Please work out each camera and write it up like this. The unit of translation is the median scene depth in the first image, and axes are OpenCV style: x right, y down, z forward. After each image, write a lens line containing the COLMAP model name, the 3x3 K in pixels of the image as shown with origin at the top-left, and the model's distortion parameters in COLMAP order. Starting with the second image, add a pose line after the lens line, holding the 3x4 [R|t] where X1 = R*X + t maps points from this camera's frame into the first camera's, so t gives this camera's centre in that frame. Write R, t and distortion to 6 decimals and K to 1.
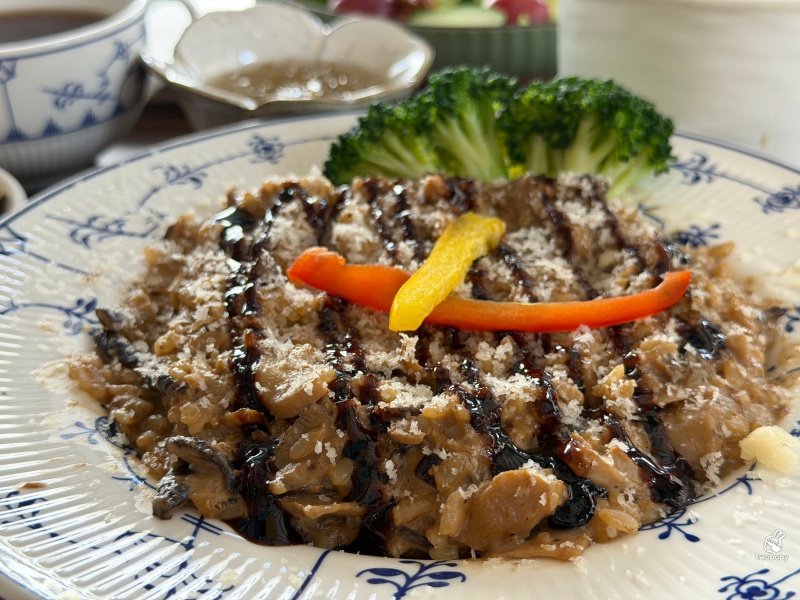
lens RADIAL K [[1187.1, 0, 400.0], [0, 1187.1, 300.0], [0, 0, 1]] dist [0.115212, -0.102635]
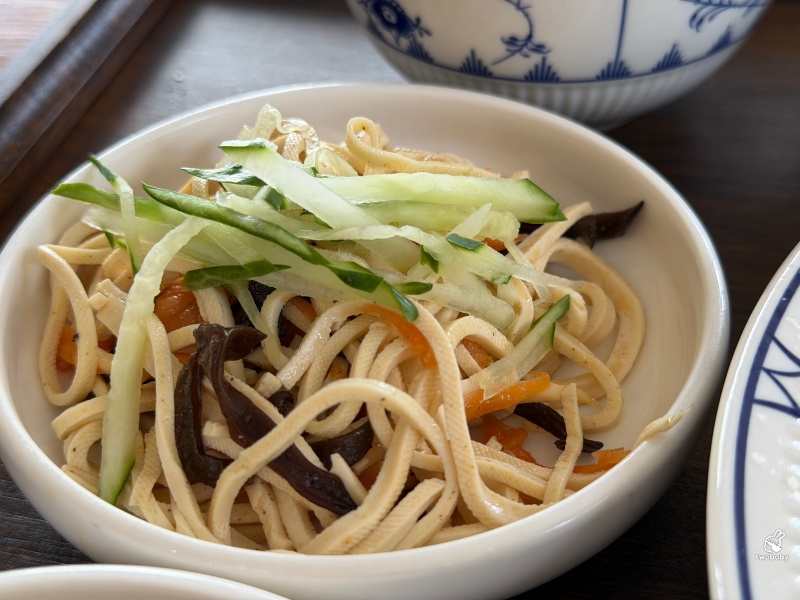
lens RADIAL K [[1187.1, 0, 400.0], [0, 1187.1, 300.0], [0, 0, 1]] dist [0.115212, -0.102635]
pose [[0.989955, 0.089129, -0.109755, -0.522847], [-0.066082, 0.977947, 0.198123, -0.203067], [0.124993, -0.188880, 0.974013, 0.574419]]
